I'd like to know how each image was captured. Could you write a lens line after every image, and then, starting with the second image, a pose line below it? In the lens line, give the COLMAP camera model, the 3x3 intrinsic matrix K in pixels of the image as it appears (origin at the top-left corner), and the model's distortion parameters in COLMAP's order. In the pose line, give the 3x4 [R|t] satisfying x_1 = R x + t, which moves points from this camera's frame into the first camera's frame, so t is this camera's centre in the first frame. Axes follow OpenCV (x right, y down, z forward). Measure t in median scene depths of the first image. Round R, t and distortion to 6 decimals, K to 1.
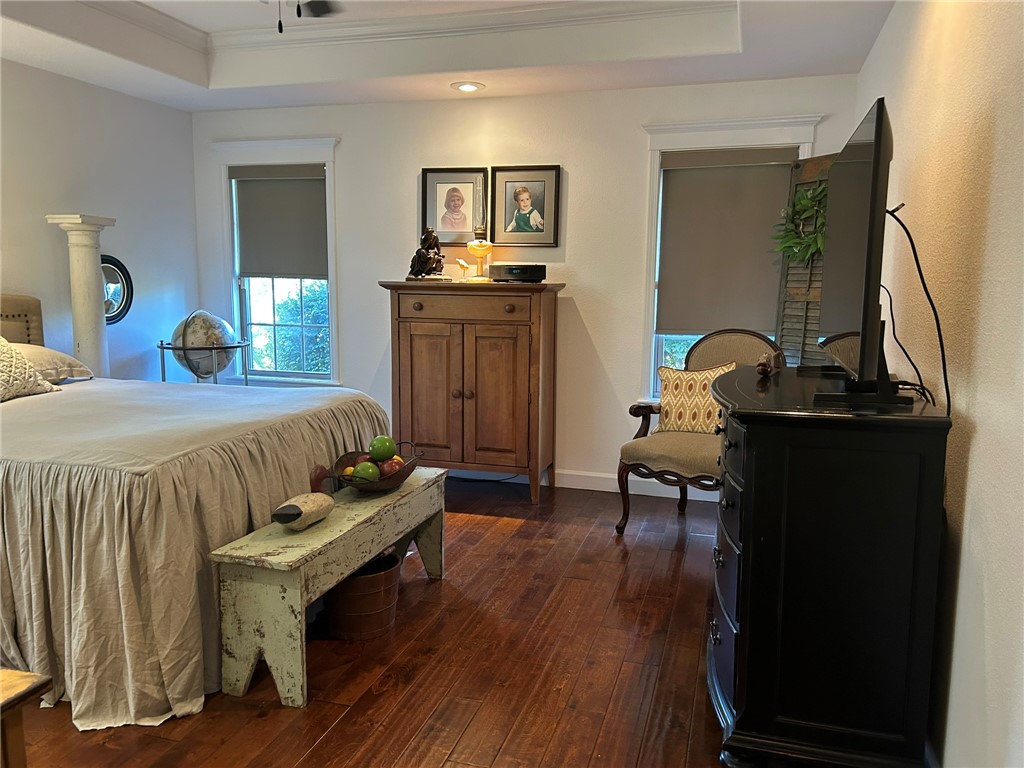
lens RADIAL K [[766.8, 0, 509.7], [0, 766.8, 394.0], [0, 0, 1]] dist [0.065612, -0.078912]
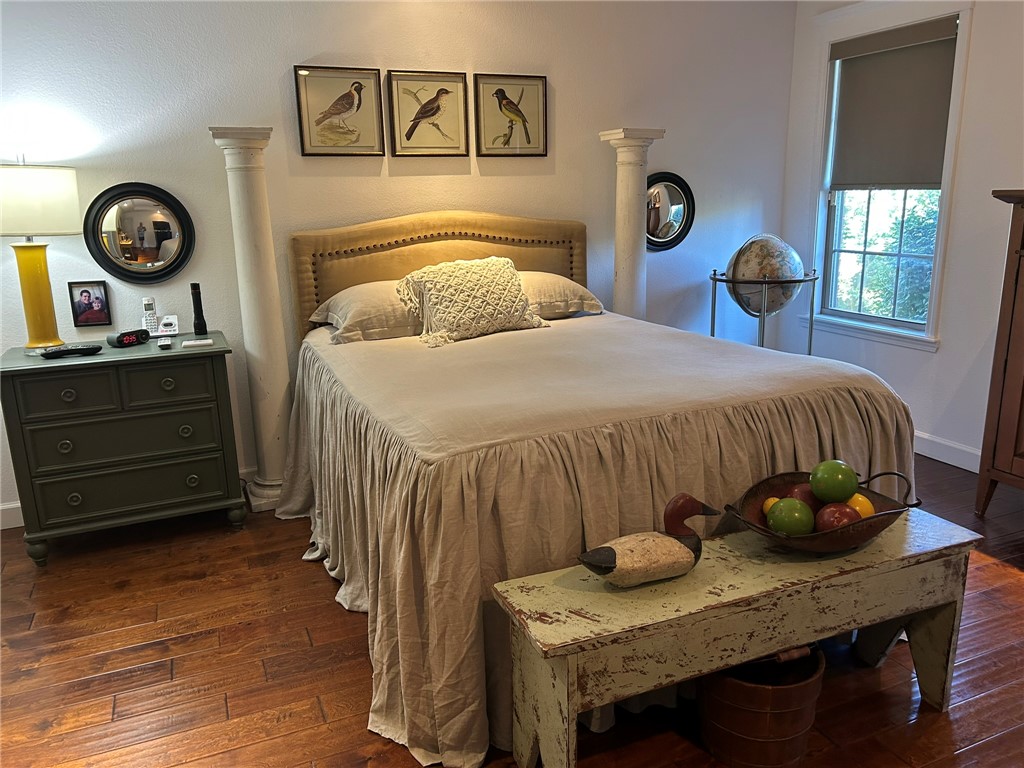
lens RADIAL K [[766.8, 0, 509.7], [0, 766.8, 394.0], [0, 0, 1]] dist [0.065612, -0.078912]
pose [[0.646019, 0.163843, -0.745530, 0.077155], [-0.079978, 0.985845, 0.147353, -0.045224], [0.759120, -0.035567, 0.649978, 0.284376]]
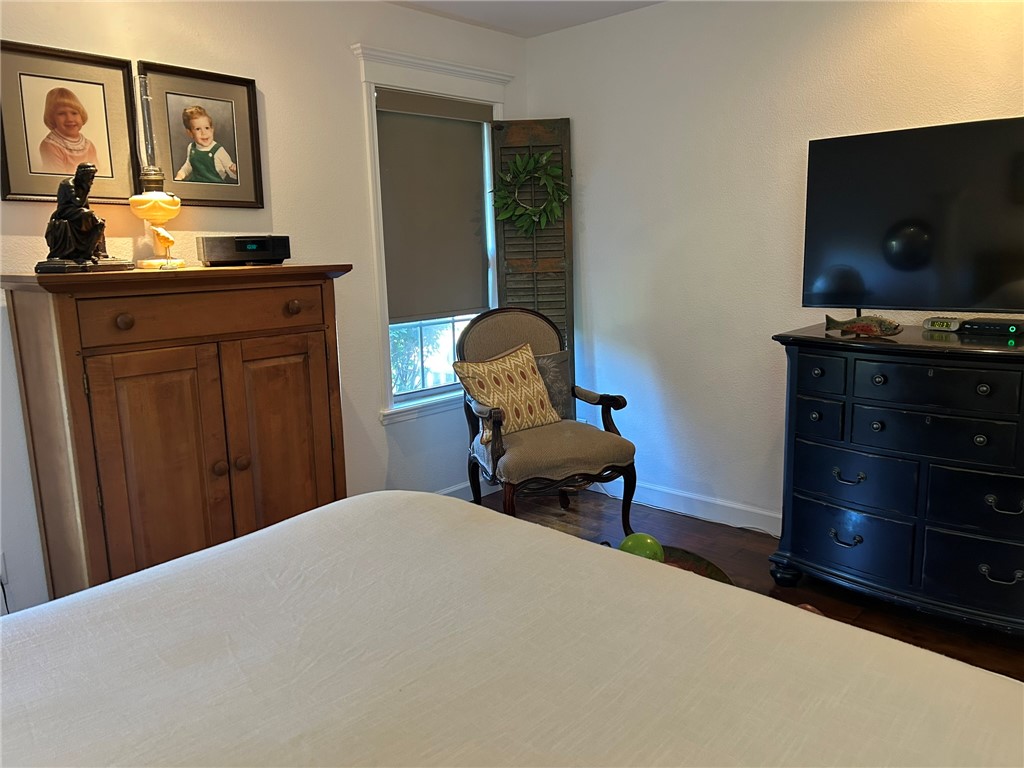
lens RADIAL K [[792.9, 0, 512.0], [0, 792.9, 384.0], [0, 0, 1]] dist [0.037039, -0.006718]
pose [[0.429375, -0.176850, 0.885642, -0.496784], [0.162284, 0.979787, 0.116971, -0.095882], [-0.888426, 0.093501, 0.449396, 0.555589]]
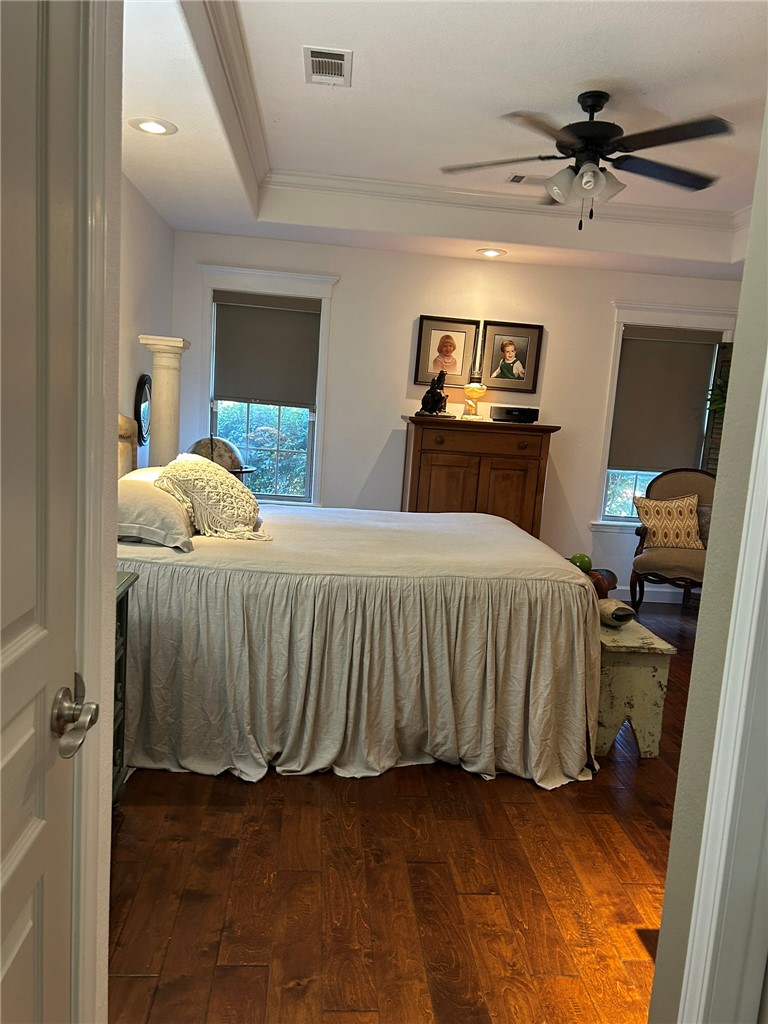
lens RADIAL K [[766.8, 0, 378.1], [0, 766.8, 526.4], [0, 0, 1]] dist [0.065612, -0.078912]
pose [[0.928627, -0.003302, 0.371000, -0.644090], [-0.004685, 0.999776, 0.020625, -0.009080], [-0.370985, -0.020891, 0.928404, -0.024911]]
